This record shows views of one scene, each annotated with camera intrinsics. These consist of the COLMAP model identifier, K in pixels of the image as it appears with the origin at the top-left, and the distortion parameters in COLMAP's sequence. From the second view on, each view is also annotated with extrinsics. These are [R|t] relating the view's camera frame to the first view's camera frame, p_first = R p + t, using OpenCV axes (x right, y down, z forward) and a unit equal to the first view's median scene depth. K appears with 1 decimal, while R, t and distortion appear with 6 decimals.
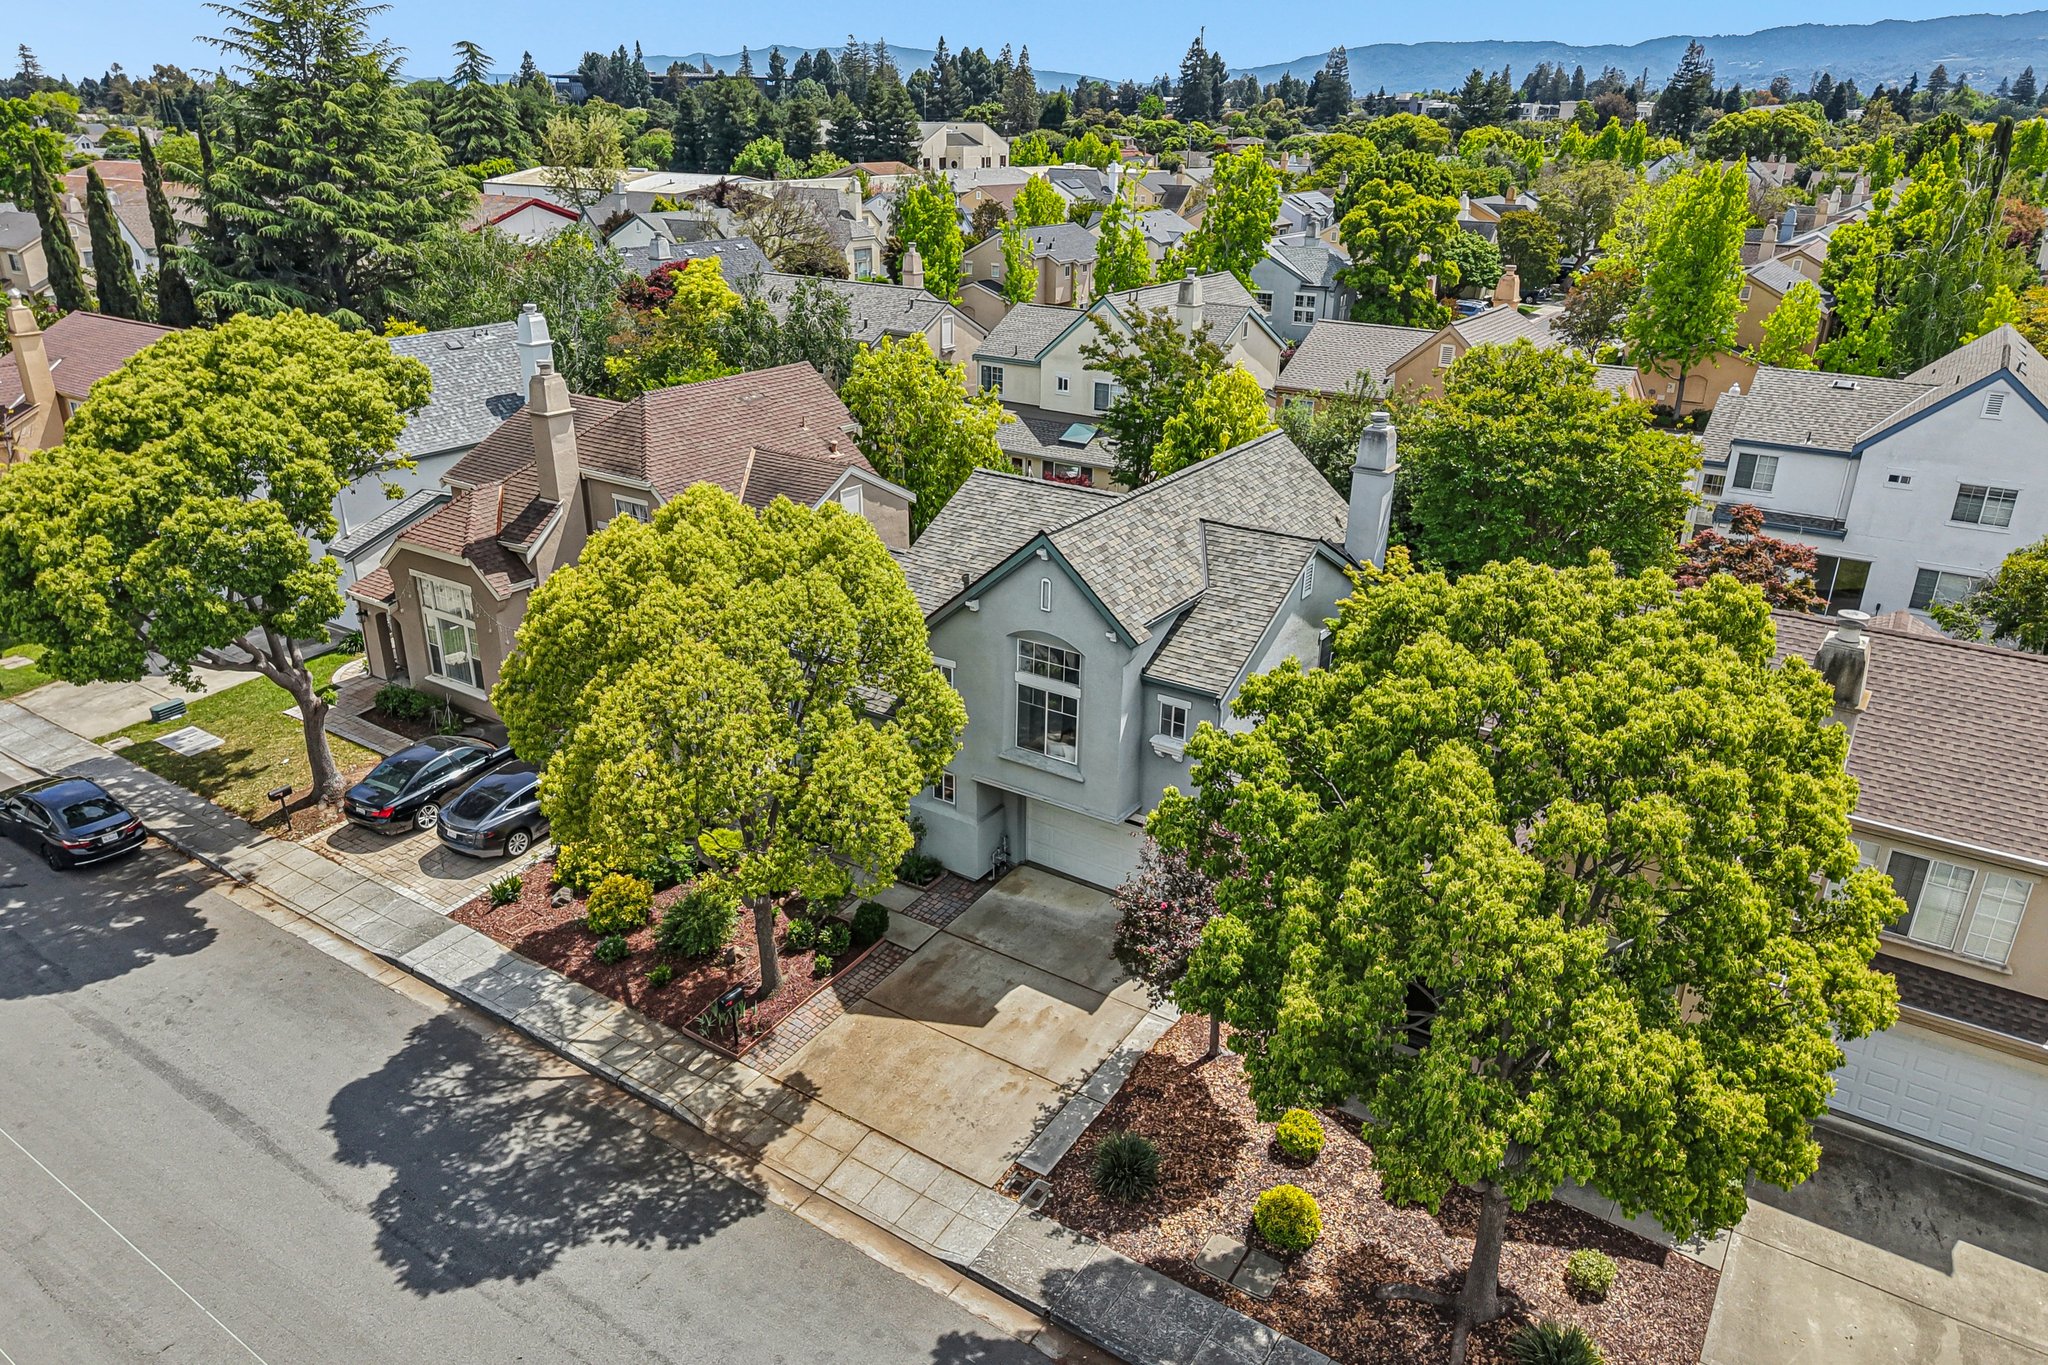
lens RADIAL K [[1396.2, 0, 1024.2], [0, 1396.2, 649.1], [0, 0, 1]] dist [-0.005666, -0.002268]
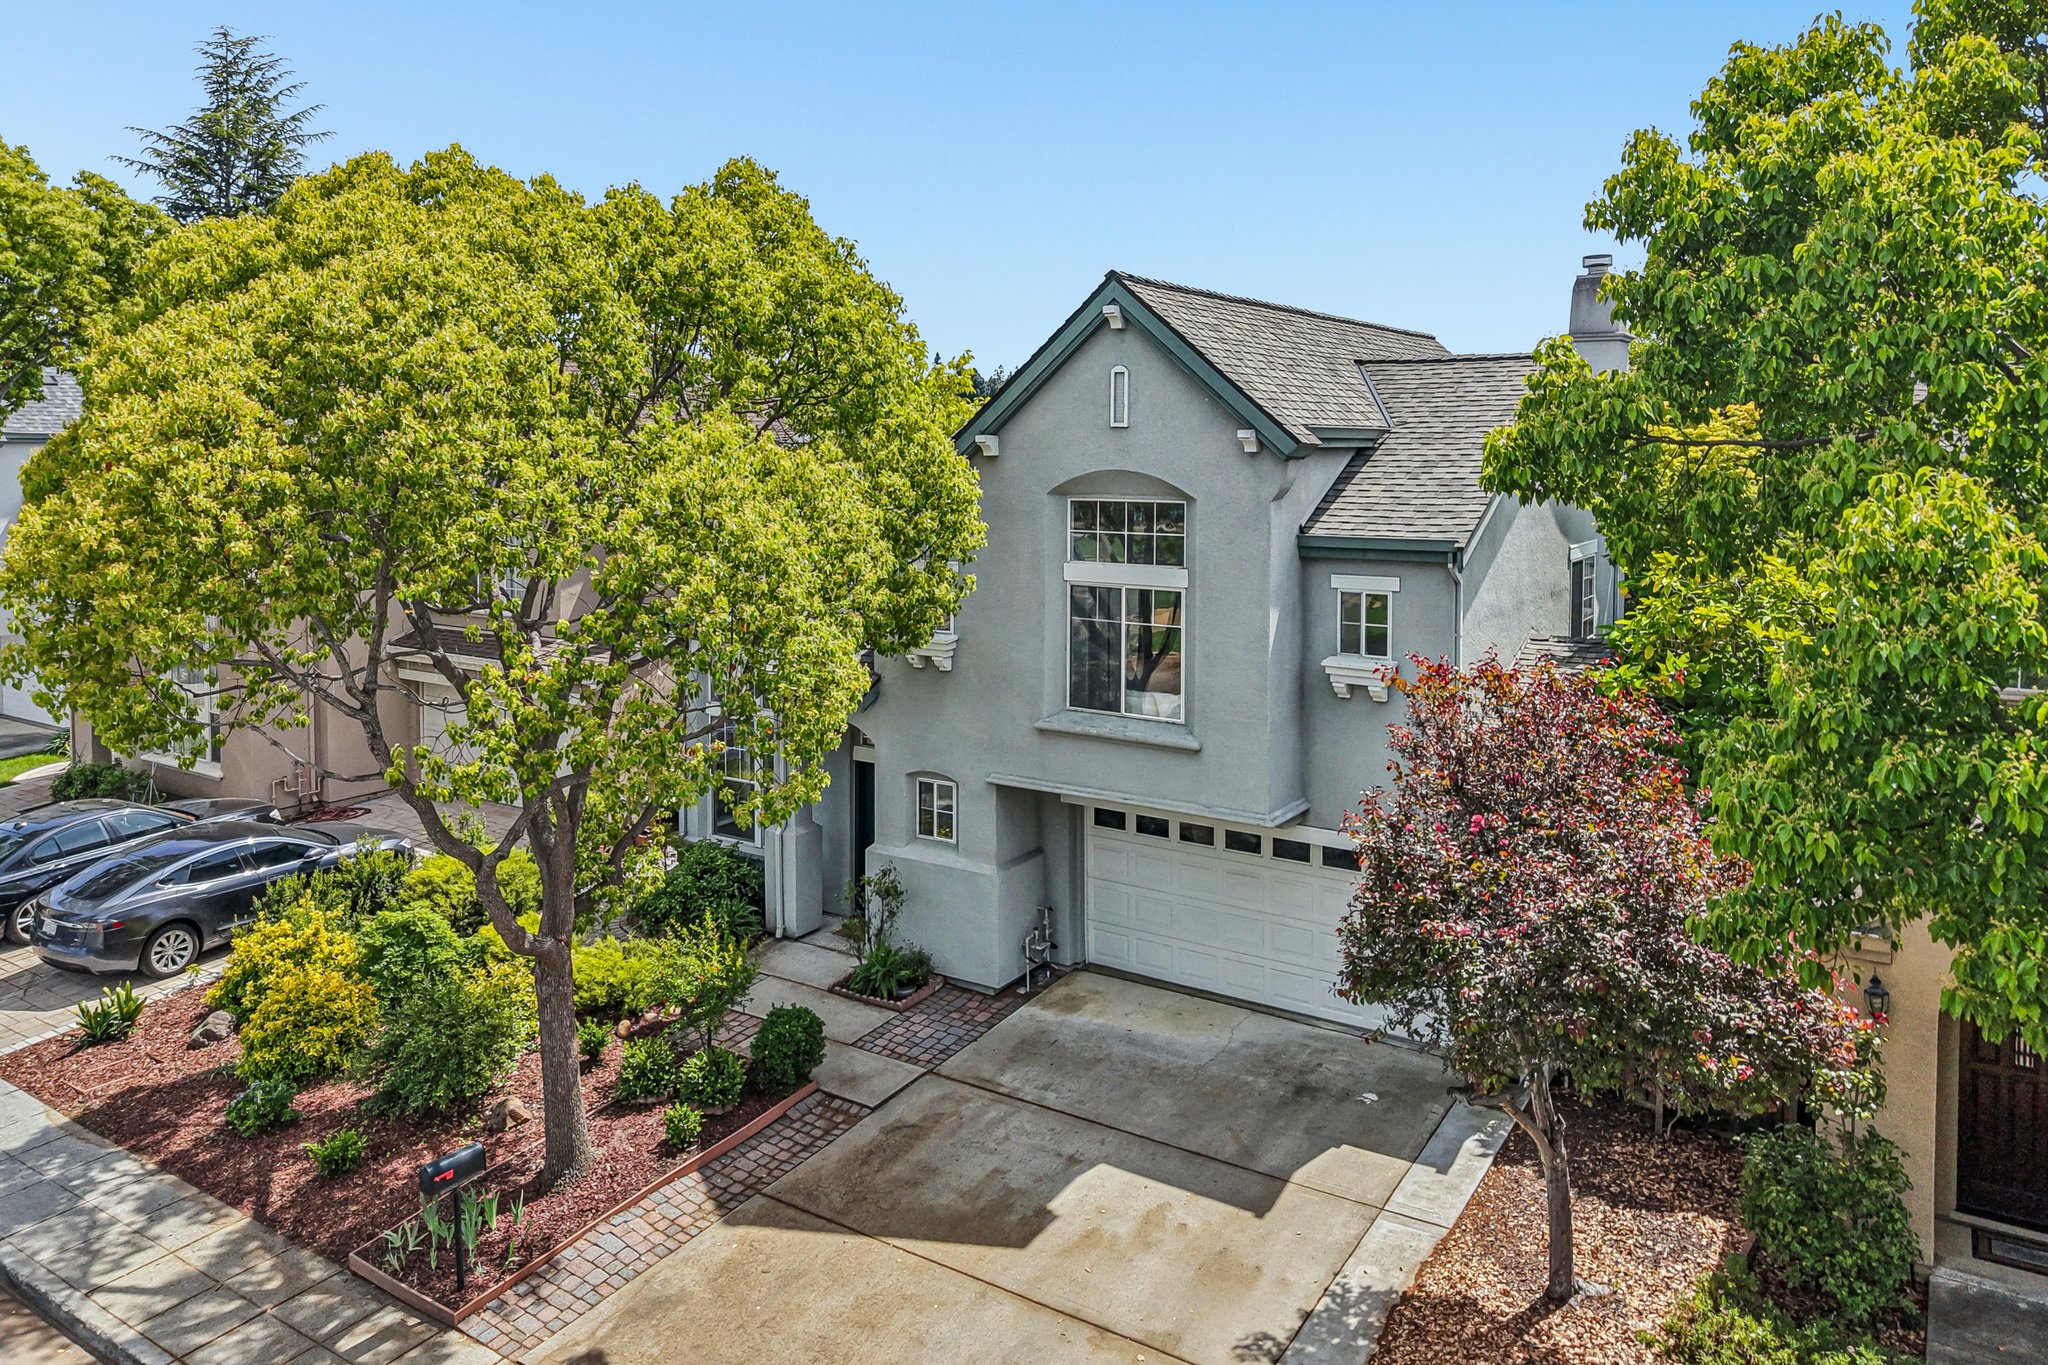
lens RADIAL K [[1440.7, 0, 1009.3], [0, 1440.7, 497.7], [0, 0, 1]] dist [-0.007298, -0.004194]
pose [[0.999889, -0.014727, -0.002189, -0.027436], [0.013150, 0.942468, -0.334037, 0.187380], [0.006982, 0.333971, 0.942557, 0.457501]]
